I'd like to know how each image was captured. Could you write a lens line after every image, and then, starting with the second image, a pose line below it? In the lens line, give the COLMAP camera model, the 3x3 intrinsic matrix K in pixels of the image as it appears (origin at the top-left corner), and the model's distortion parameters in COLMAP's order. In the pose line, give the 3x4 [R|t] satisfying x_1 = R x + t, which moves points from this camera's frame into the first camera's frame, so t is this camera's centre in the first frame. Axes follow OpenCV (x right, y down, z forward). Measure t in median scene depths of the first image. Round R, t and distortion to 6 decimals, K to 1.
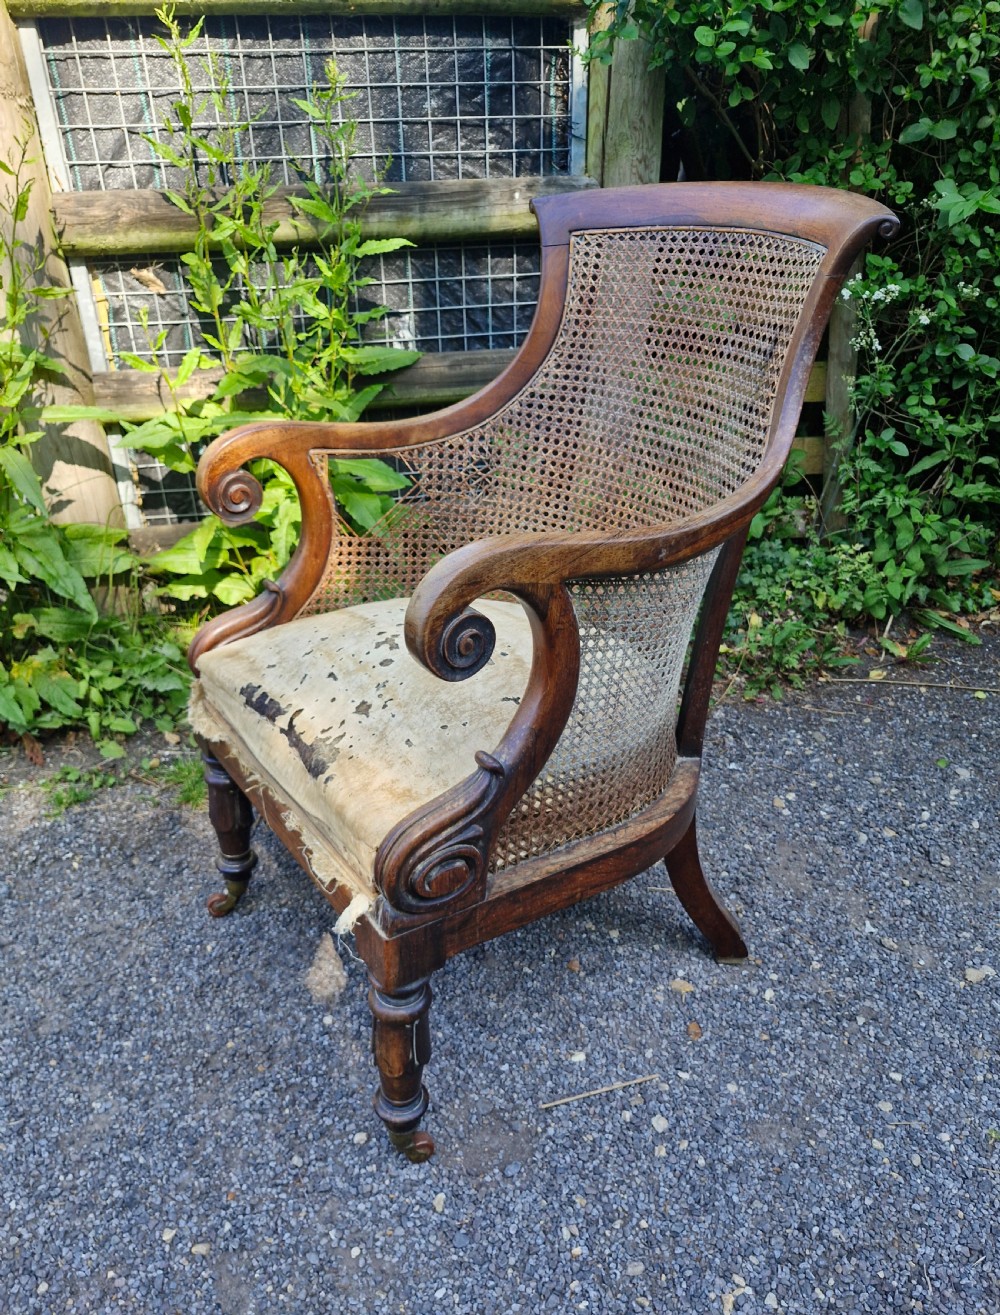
lens RADIAL K [[979.4, 0, 492.9], [0, 979.4, 699.1], [0, 0, 1]] dist [0.003879, -0.007042]
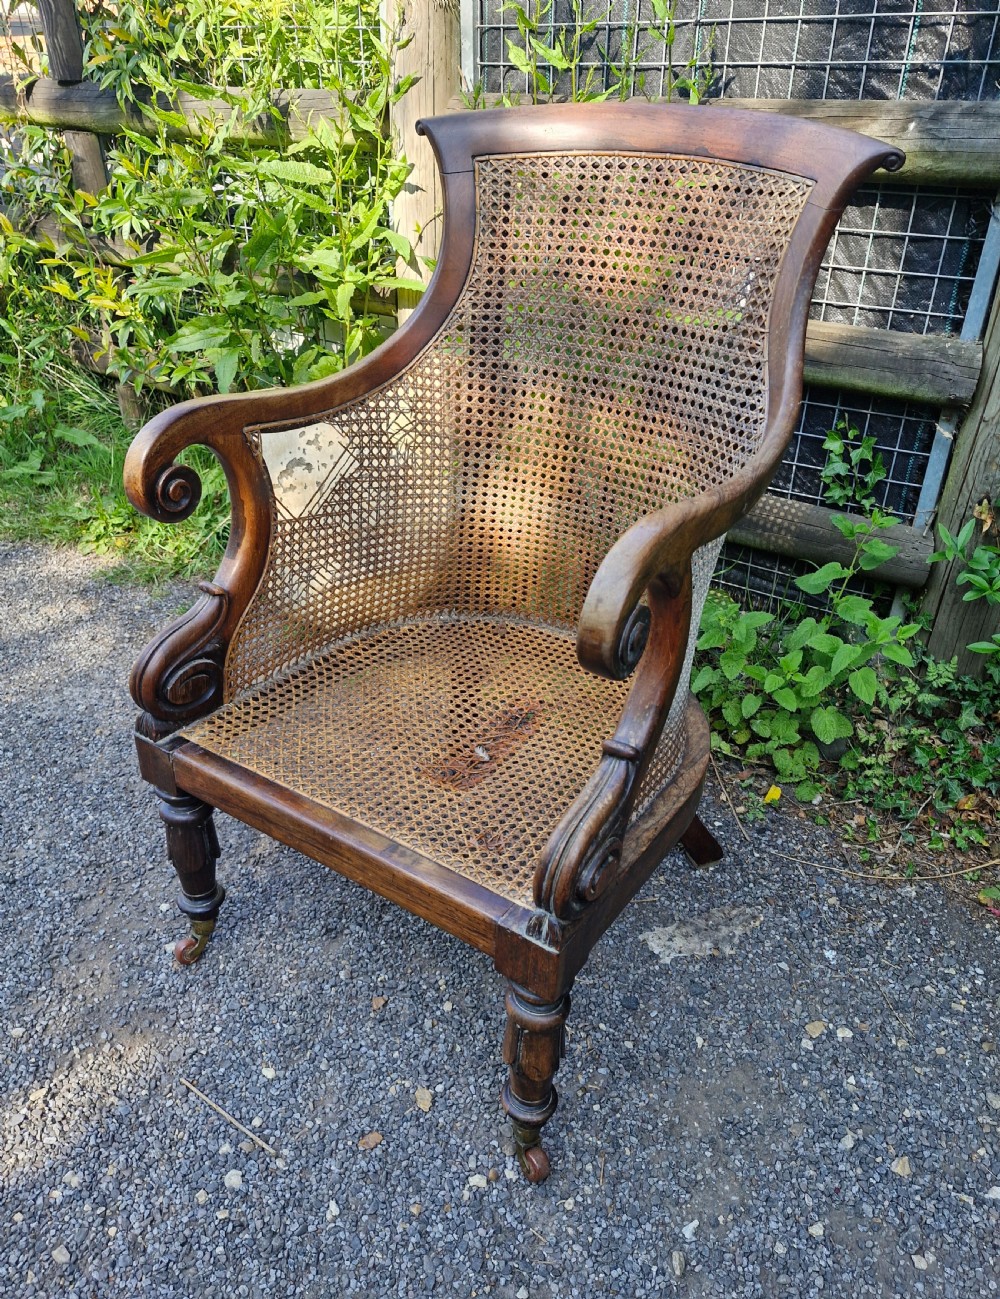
lens RADIAL K [[982.4, 0, 480.0], [0, 982.4, 686.8], [0, 0, 1]] dist [0.043965, -0.050981]
pose [[0.654581, 0.424401, -0.625625, 0.490328], [-0.370672, 0.901429, 0.223668, -0.194087], [0.658882, 0.085492, 0.747372, 0.286129]]
